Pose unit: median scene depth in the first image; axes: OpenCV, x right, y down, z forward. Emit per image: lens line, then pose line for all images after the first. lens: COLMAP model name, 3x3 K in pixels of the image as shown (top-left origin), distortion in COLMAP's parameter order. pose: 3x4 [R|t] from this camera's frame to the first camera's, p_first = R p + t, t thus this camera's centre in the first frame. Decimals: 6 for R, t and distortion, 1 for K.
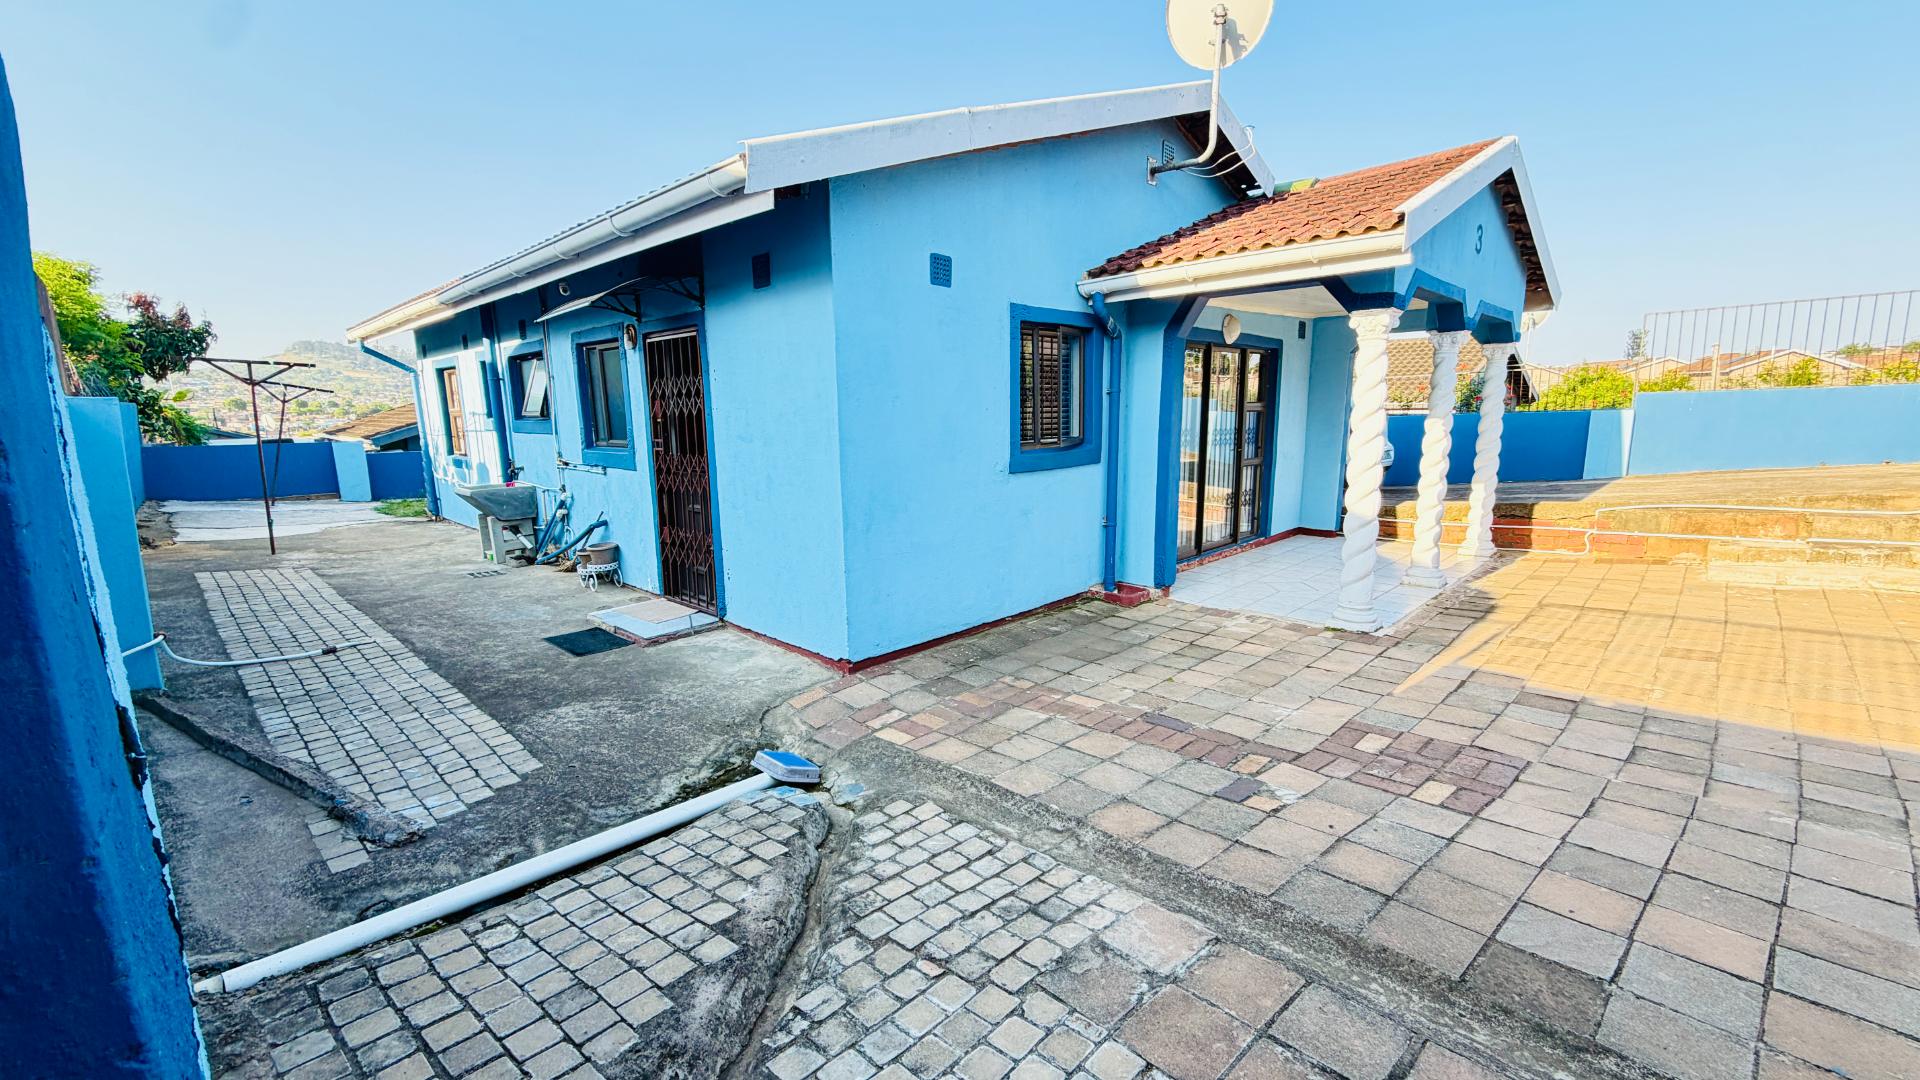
lens RADIAL K [[766.3, 0, 957.8], [0, 766.3, 540.0], [0, 0, 1]] dist [0.000831, -0.000057]
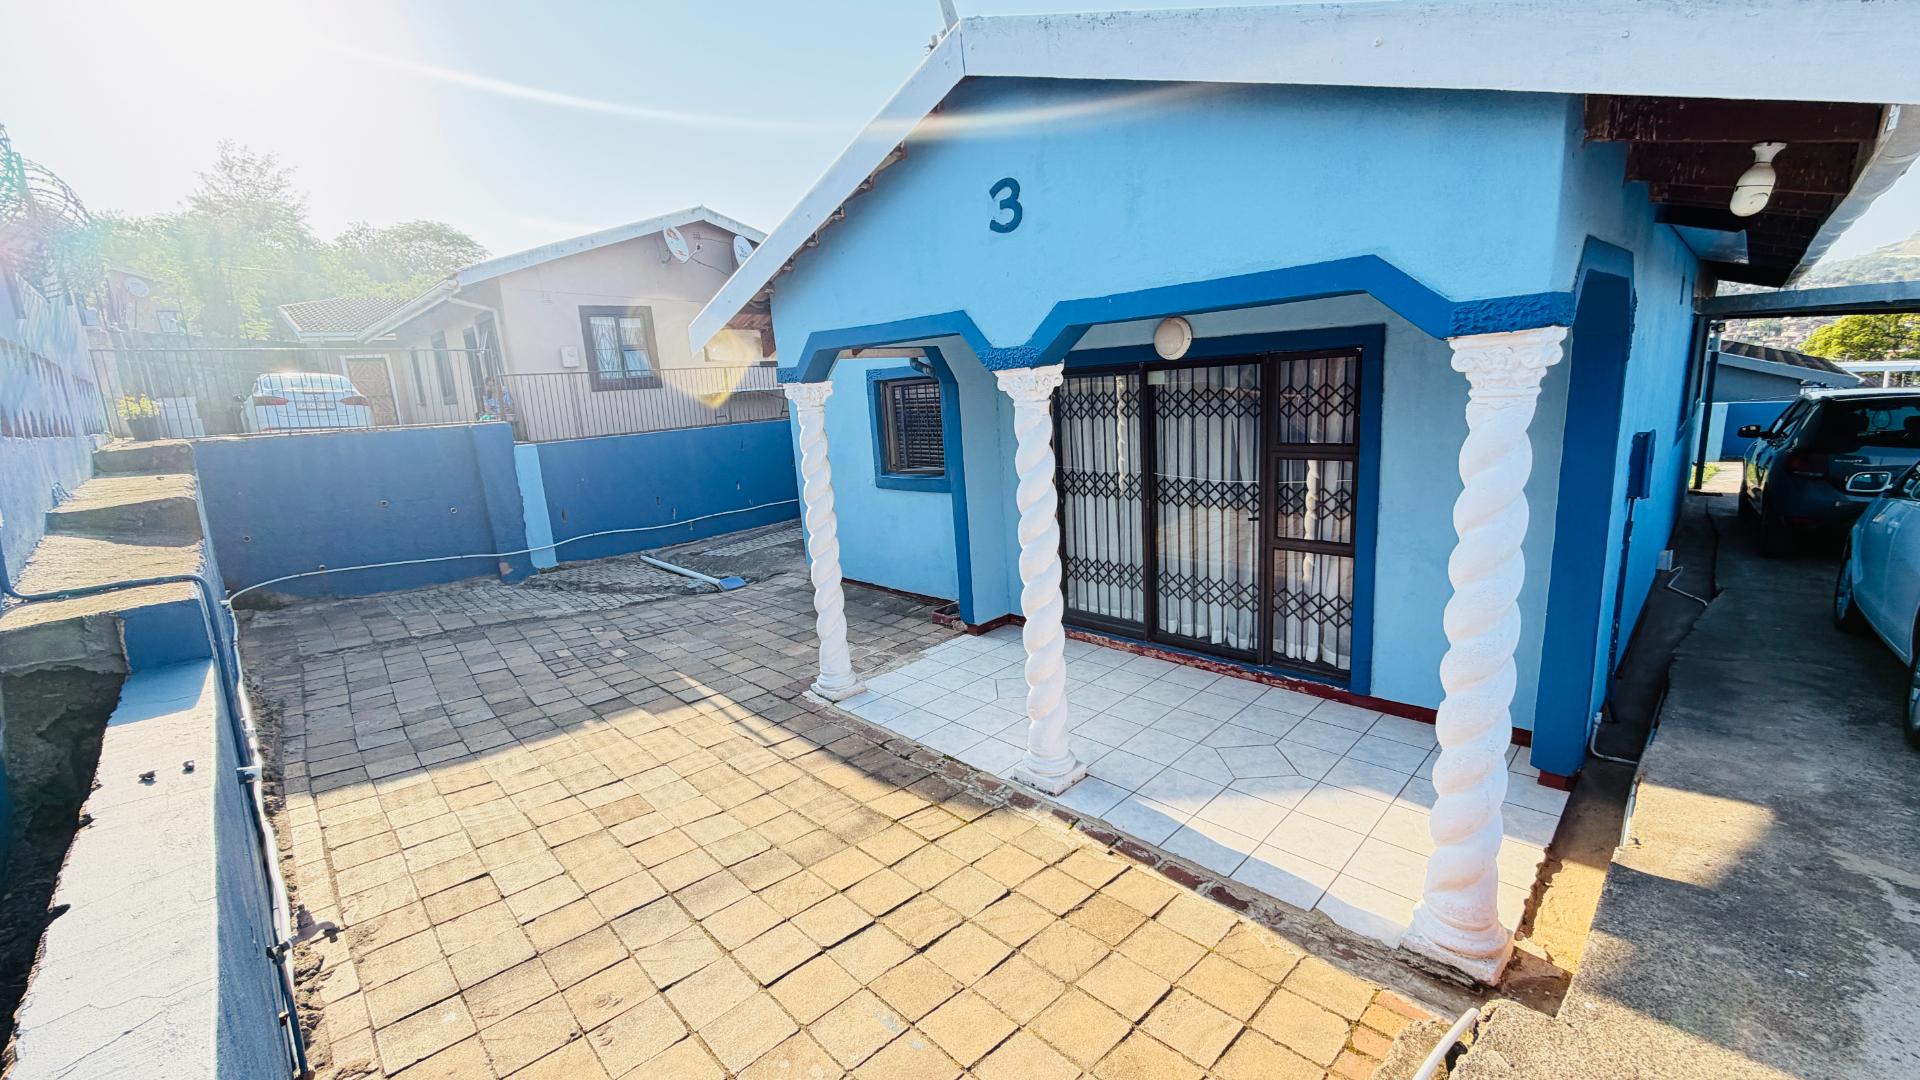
lens RADIAL K [[766.3, 0, 957.8], [0, 766.3, 540.0], [0, 0, 1]] dist [0.000831, -0.000057]
pose [[-0.011887, 0.219808, -0.975471, 1.499211], [-0.103721, 0.970006, 0.219840, -0.325770], [0.994535, 0.103790, 0.011268, 1.157378]]
